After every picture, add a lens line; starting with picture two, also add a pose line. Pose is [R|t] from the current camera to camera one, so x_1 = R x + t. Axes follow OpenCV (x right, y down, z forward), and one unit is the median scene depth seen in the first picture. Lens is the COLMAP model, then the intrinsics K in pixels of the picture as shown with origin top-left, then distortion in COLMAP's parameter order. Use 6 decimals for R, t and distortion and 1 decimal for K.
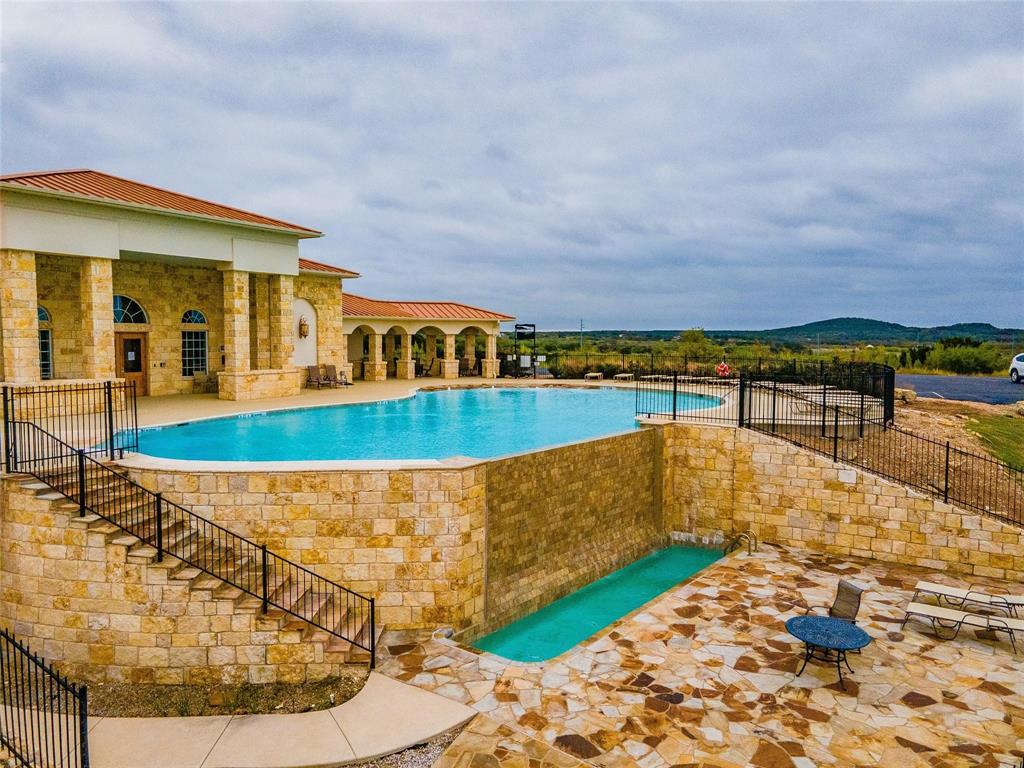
lens RADIAL K [[746.1, 0, 516.6], [0, 746.1, 385.2], [0, 0, 1]] dist [0.022299, 0.033294]
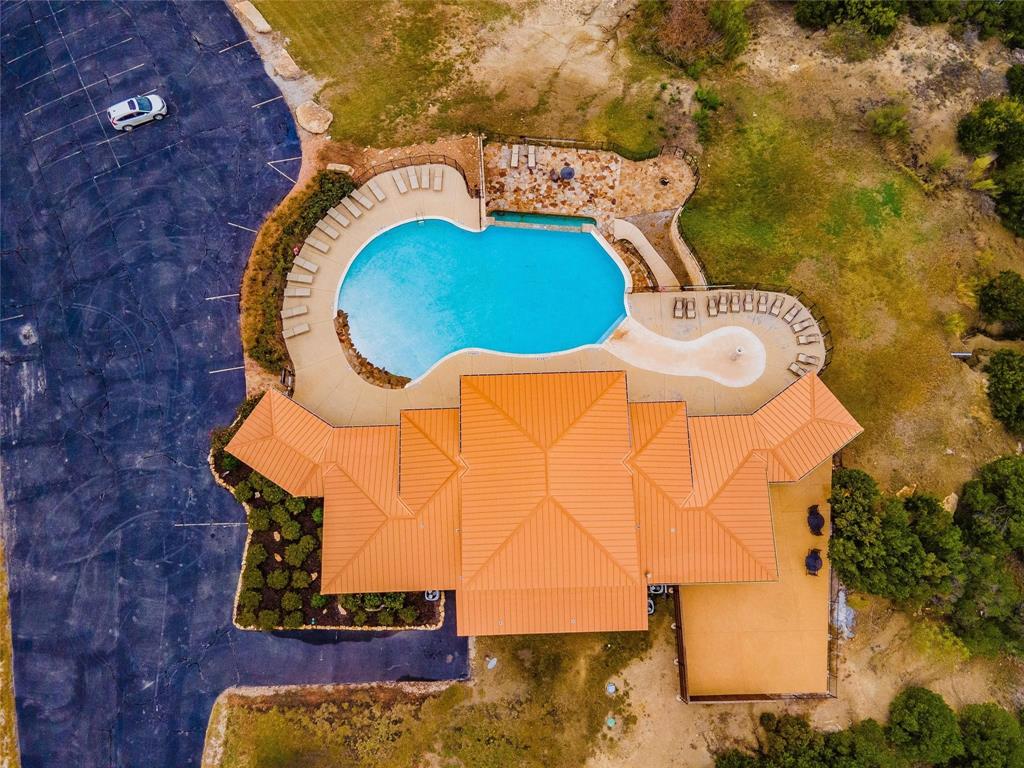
lens RADIAL K [[746.1, 0, 516.6], [0, 746.1, 385.2], [0, 0, 1]] dist [0.022299, 0.033294]
pose [[-0.540412, -0.817981, 0.197133, -1.310395], [0.062108, 0.194872, 0.978860, -3.596270], [-0.839105, 0.541232, -0.054508, 1.867439]]
